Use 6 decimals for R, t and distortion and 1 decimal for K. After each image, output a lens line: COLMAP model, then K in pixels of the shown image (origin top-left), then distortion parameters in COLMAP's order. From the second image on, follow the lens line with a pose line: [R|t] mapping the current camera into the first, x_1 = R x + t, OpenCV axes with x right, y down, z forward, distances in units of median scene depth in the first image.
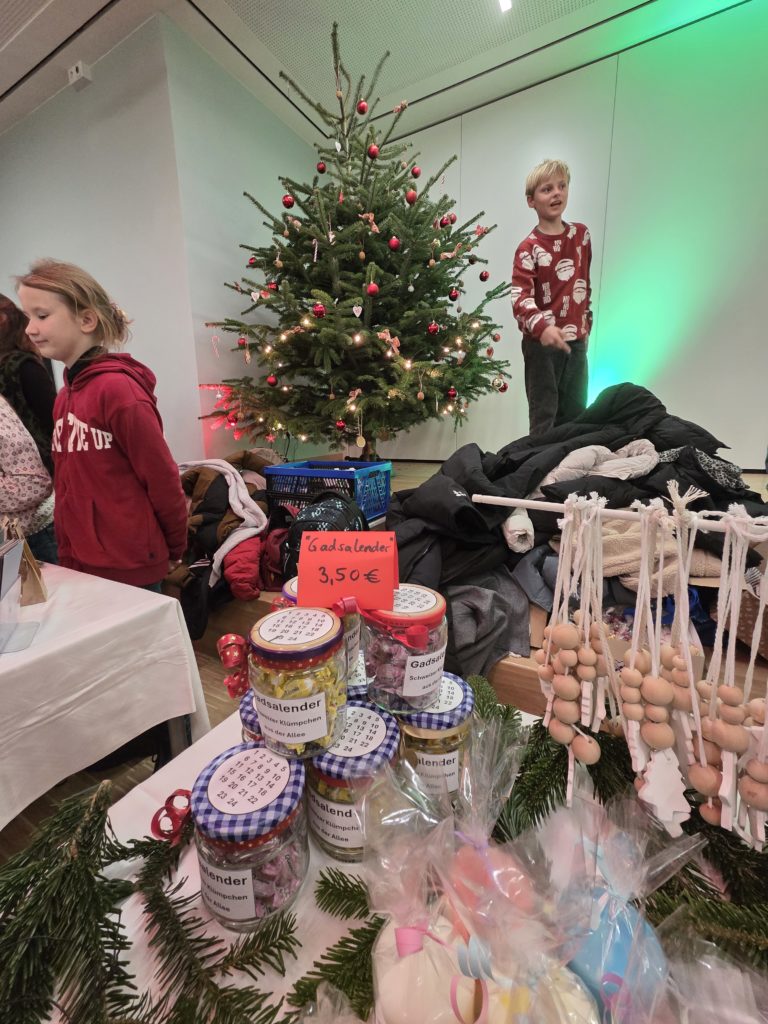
lens RADIAL K [[409.9, 0, 383.7], [0, 409.9, 516.2], [0, 0, 1]] dist [0.002377, 0.000133]
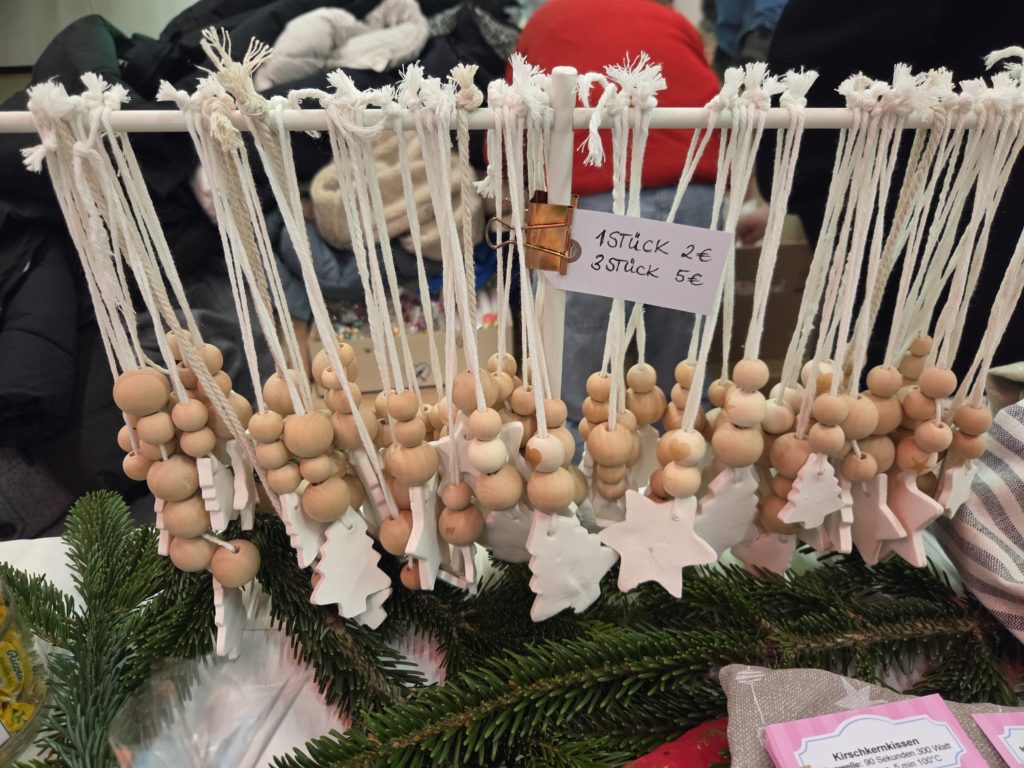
lens RADIAL K [[673.5, 0, 514.3], [0, 673.5, 384.5], [0, 0, 1]] dist [-0.000974, 0.000384]
pose [[0.807430, -0.311759, 0.500861, 0.416876], [0.140225, 0.926056, 0.350366, 0.062253], [-0.573056, -0.212663, 0.791443, 0.087501]]
